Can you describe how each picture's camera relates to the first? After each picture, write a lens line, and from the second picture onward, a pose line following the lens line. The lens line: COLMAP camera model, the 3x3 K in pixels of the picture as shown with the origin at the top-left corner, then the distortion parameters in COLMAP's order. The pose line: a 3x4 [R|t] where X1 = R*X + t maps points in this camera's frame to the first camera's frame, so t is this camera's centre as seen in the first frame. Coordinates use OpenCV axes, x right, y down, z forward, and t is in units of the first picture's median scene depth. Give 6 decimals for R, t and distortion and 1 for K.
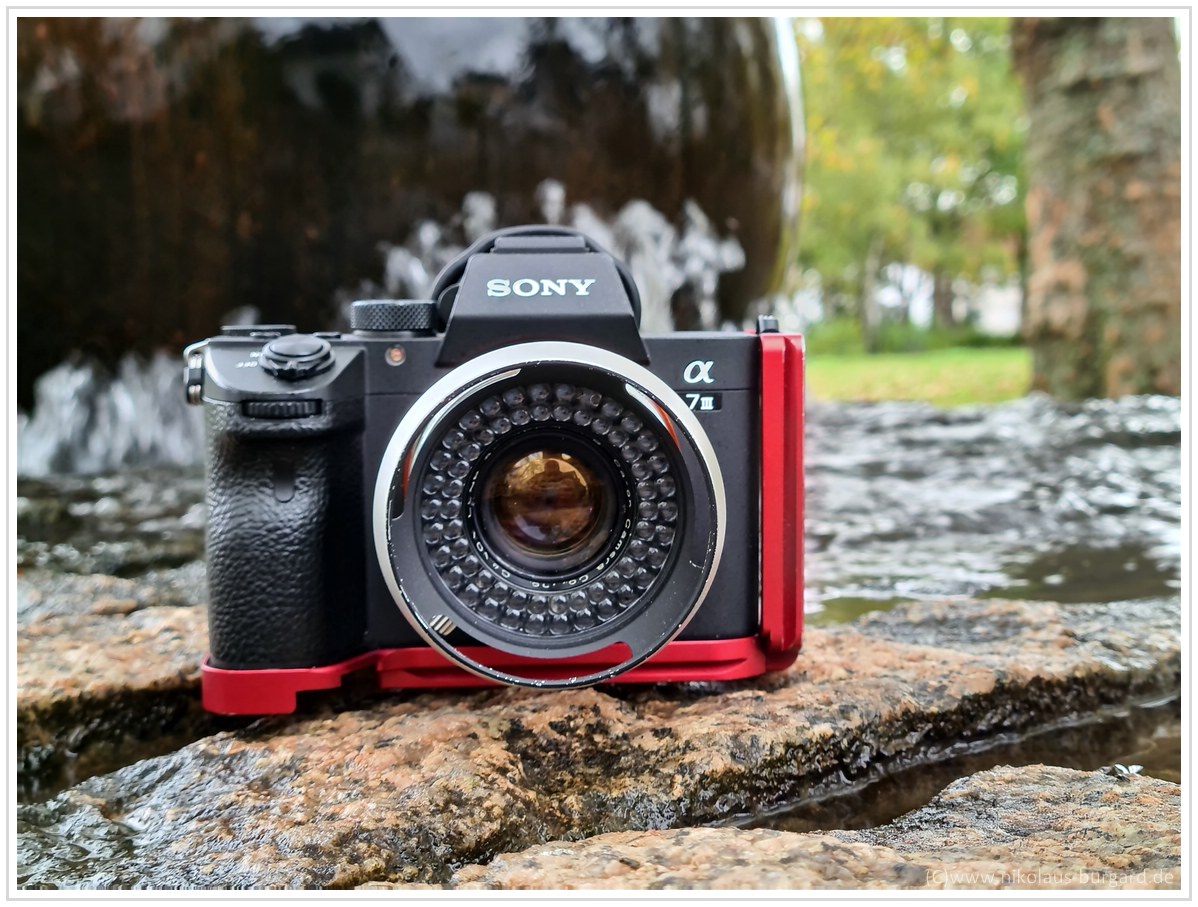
lens RADIAL K [[1830.2, 0, 620.7], [0, 1830.2, 455.7], [0, 0, 1]] dist [0.010454, -0.054003]
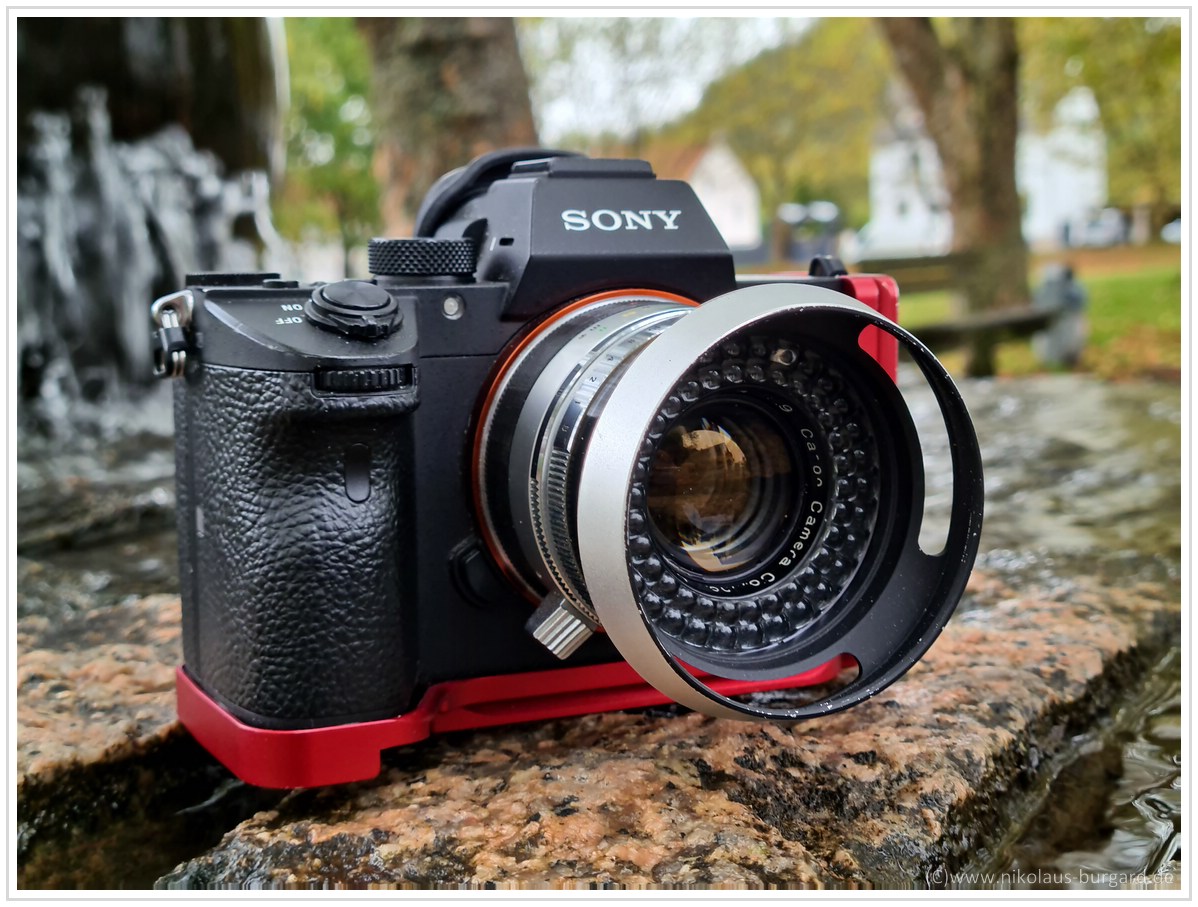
lens RADIAL K [[1839.5, 0, 602.5], [0, 1839.5, 438.6], [0, 0, 1]] dist [0.000965, 0.071892]
pose [[0.935480, -0.038633, 0.351261, -0.356542], [0.034494, 0.999242, 0.018035, -0.011015], [-0.351692, -0.004754, 0.936104, 0.253745]]
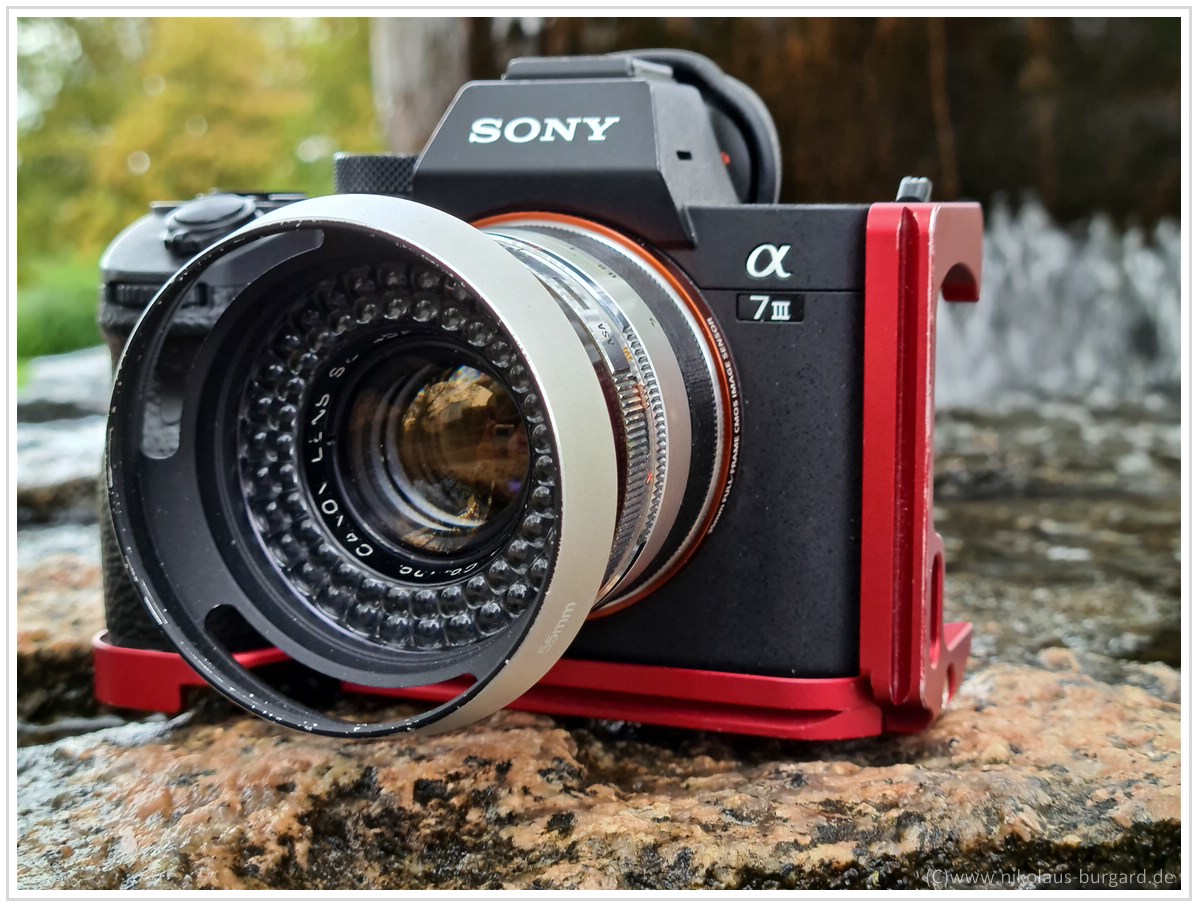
lens RADIAL K [[1830.2, 0, 620.7], [0, 1830.2, 455.7], [0, 0, 1]] dist [0.010454, -0.054003]
pose [[0.904835, 0.065427, -0.420706, 0.286543], [-0.049541, 0.997589, 0.048591, -0.006644], [0.422871, -0.023125, 0.905895, 0.416678]]
